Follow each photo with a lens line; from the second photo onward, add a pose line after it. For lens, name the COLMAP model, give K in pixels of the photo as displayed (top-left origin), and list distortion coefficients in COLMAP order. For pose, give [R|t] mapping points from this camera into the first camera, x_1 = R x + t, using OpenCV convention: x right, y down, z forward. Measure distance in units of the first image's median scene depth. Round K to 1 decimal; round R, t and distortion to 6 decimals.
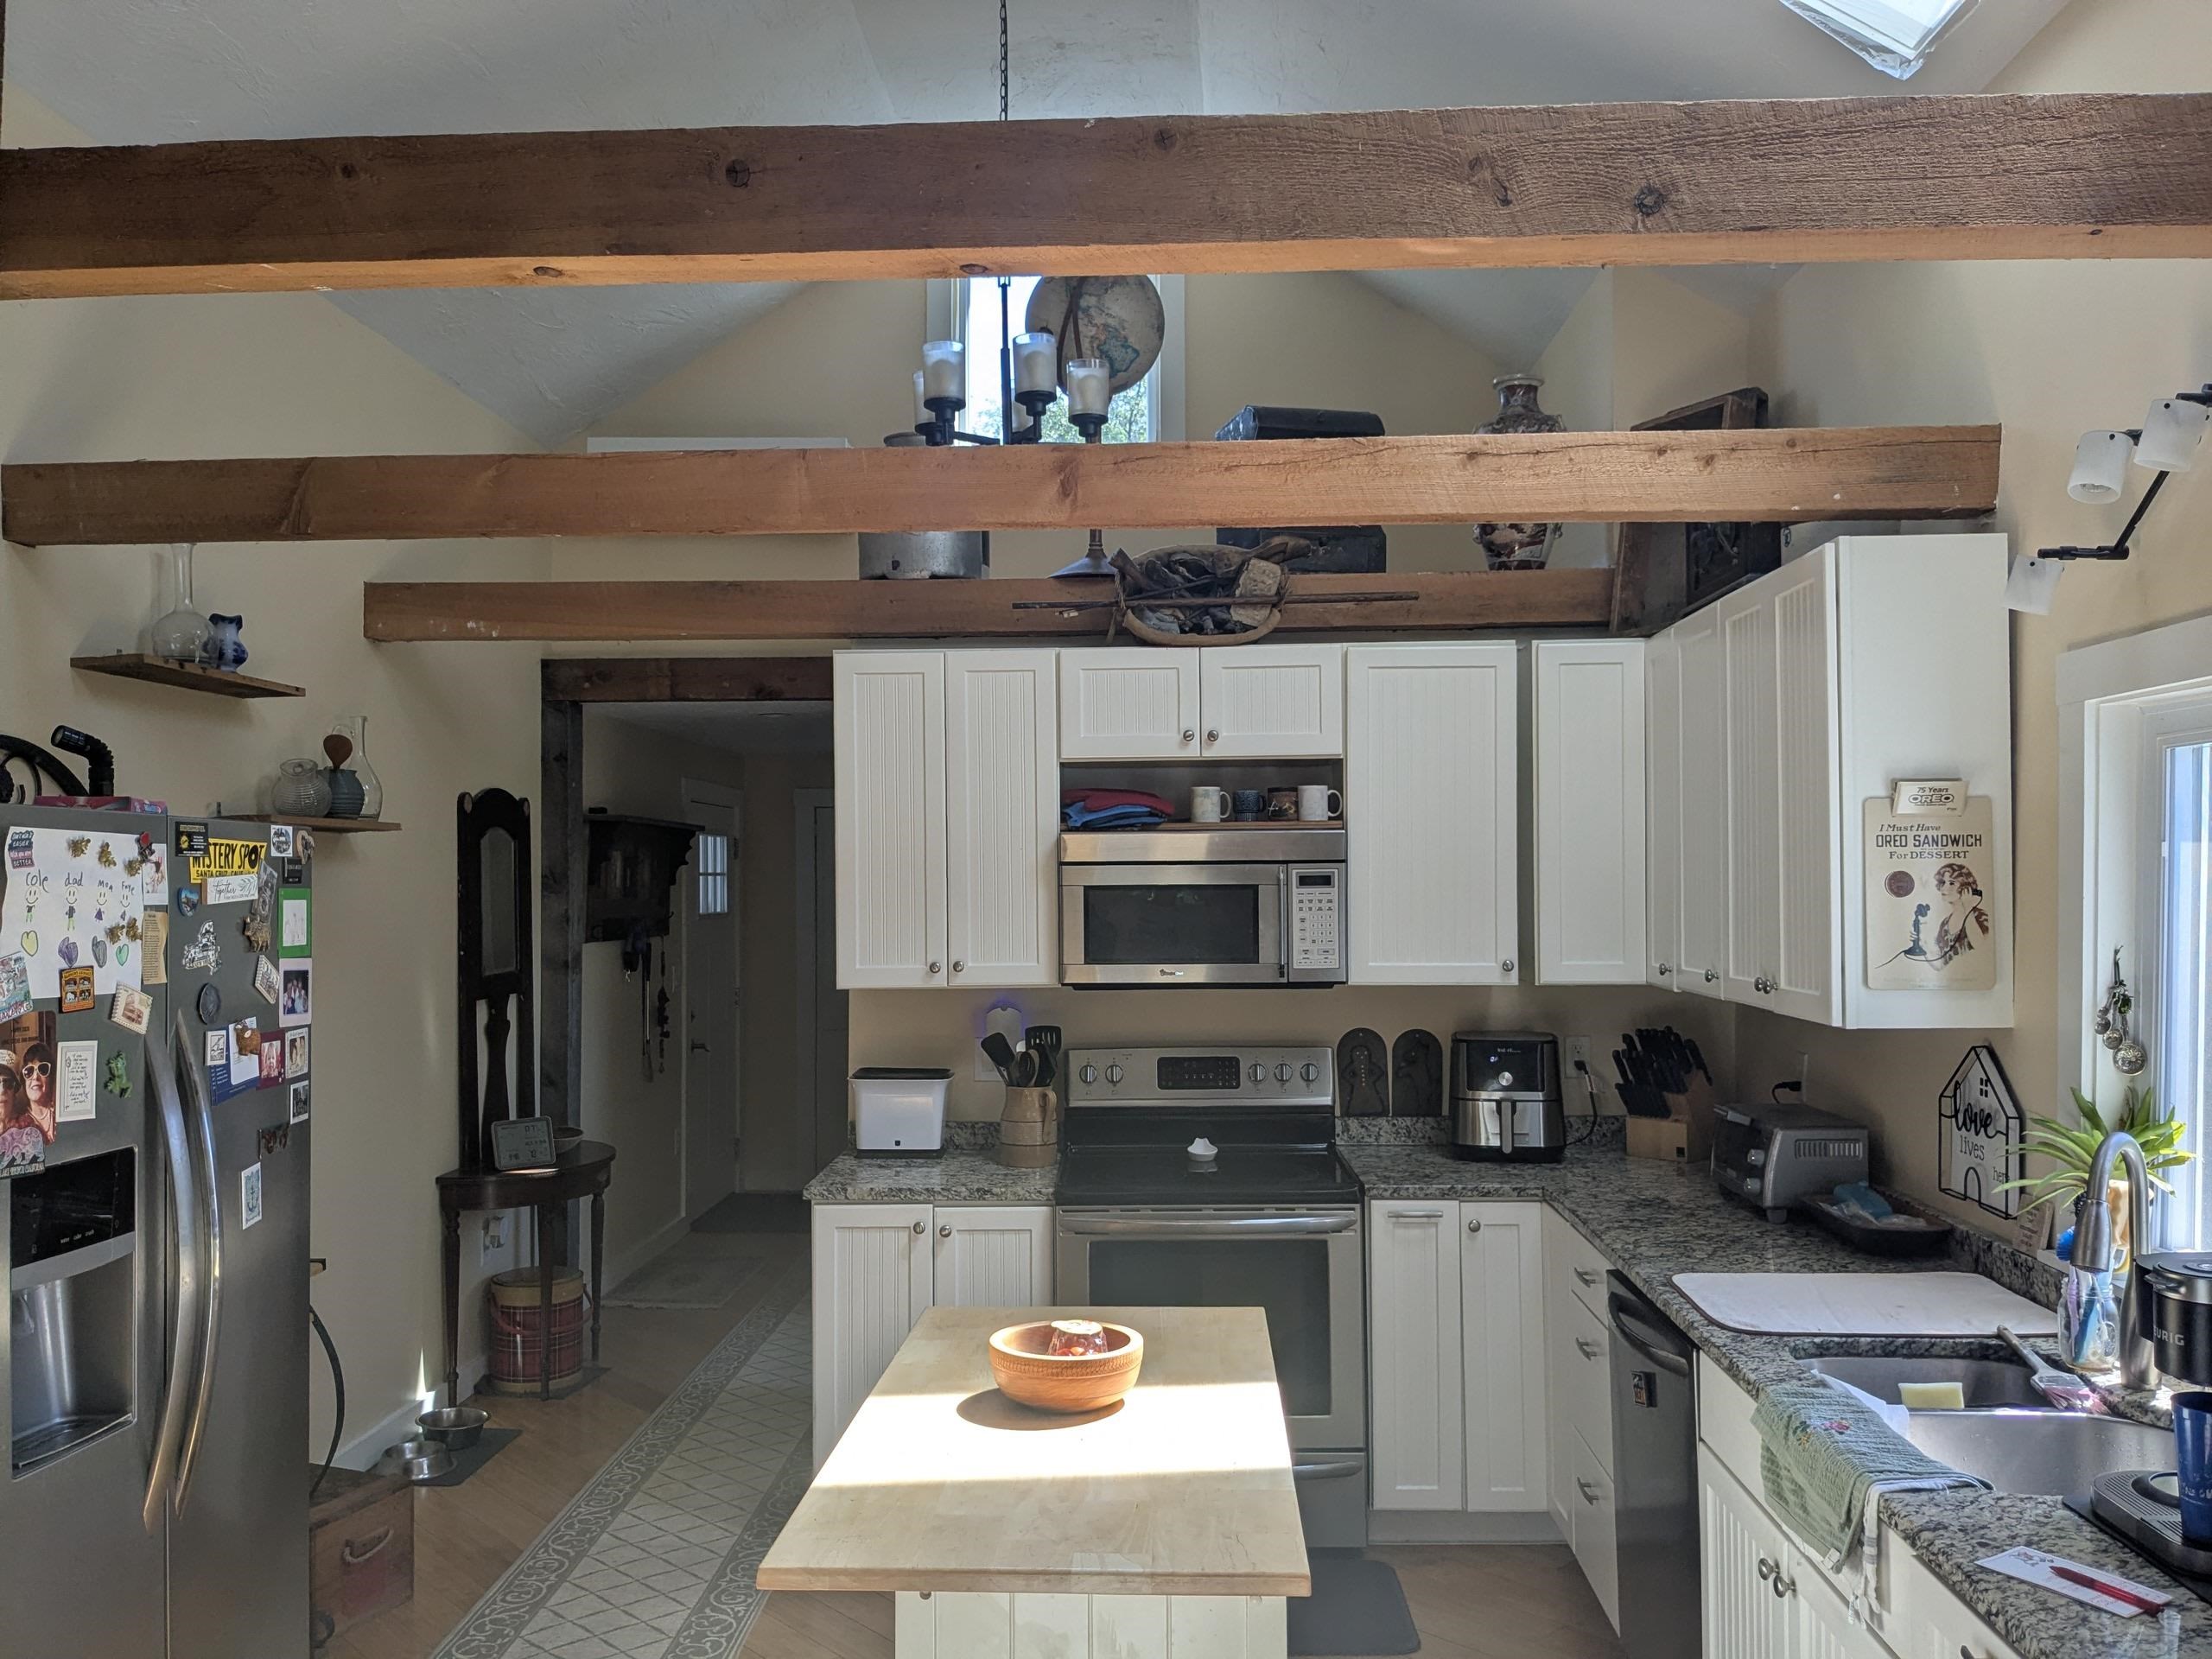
lens RADIAL K [[1768.3, 0, 1110.0], [0, 1768.3, 832.4], [0, 0, 1]] dist [0.058265, -0.058137]
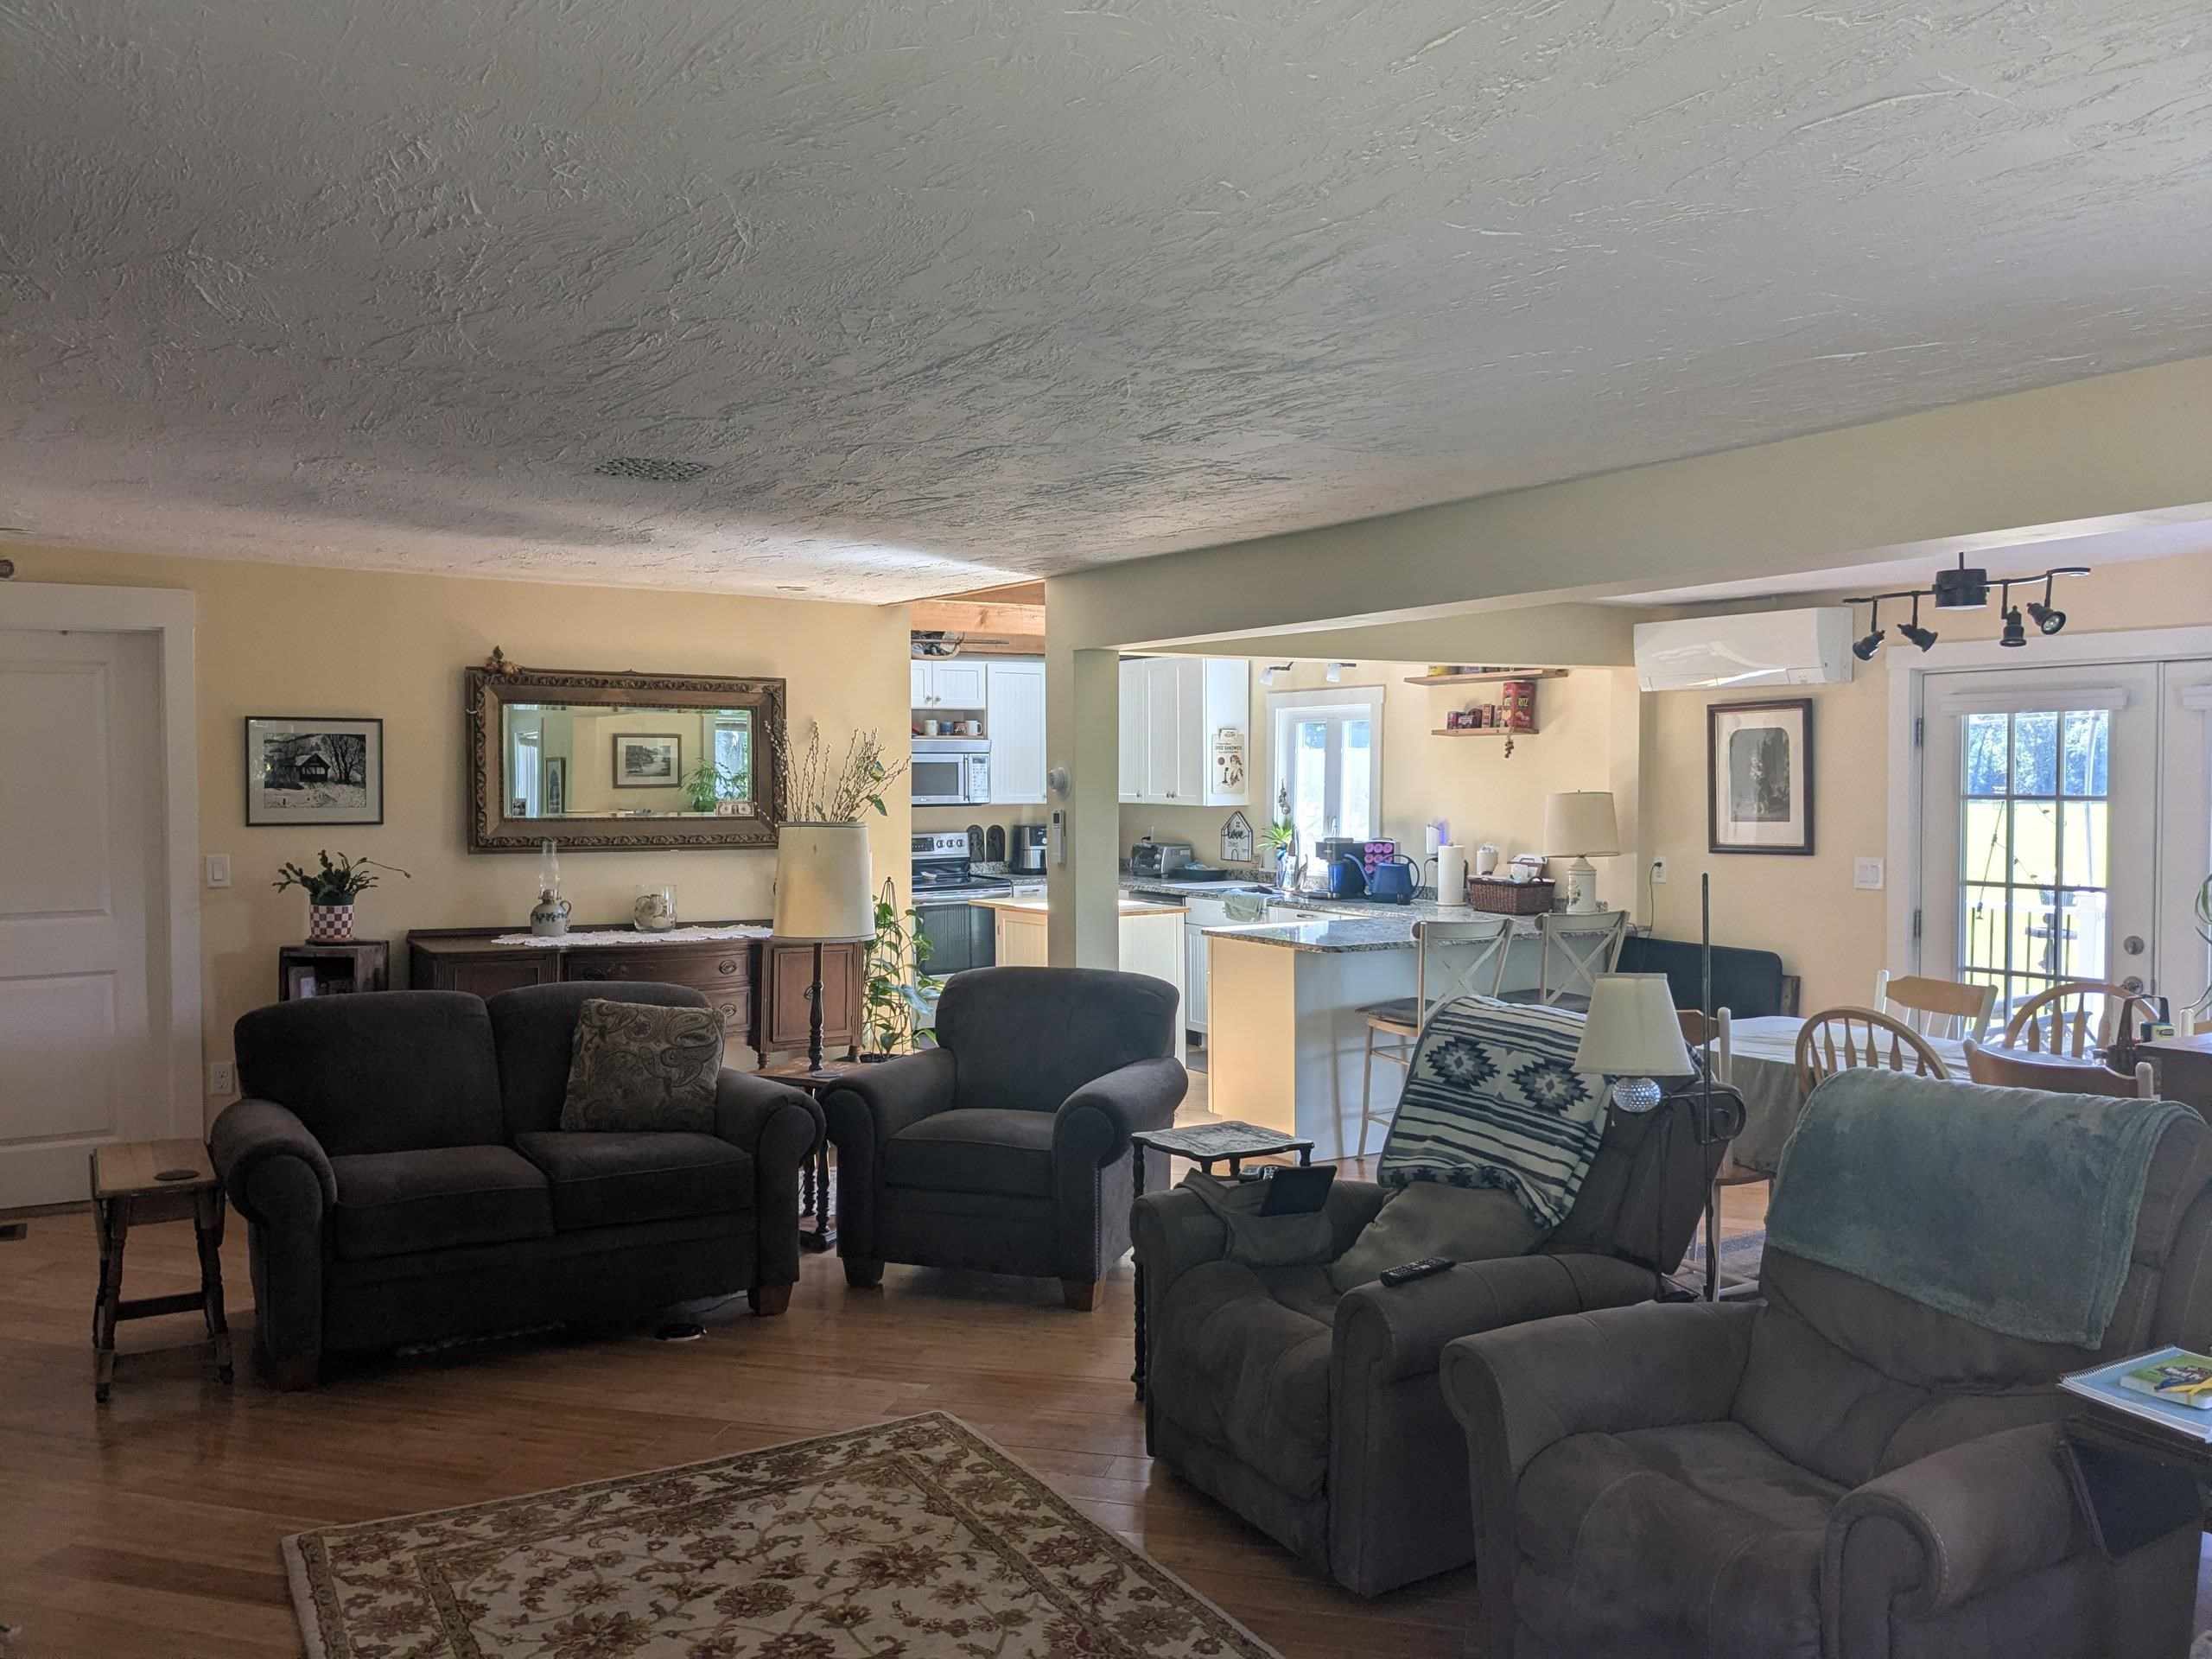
lens RADIAL K [[1768.3, 0, 1121.0], [0, 1768.3, 827.7], [0, 0, 1]] dist [0.058265, -0.058137]
pose [[0.835050, -0.013646, 0.550005, -1.157000], [-0.017622, 0.998516, 0.051529, -0.009955], [-0.549892, -0.052722, 0.833570, -1.237764]]
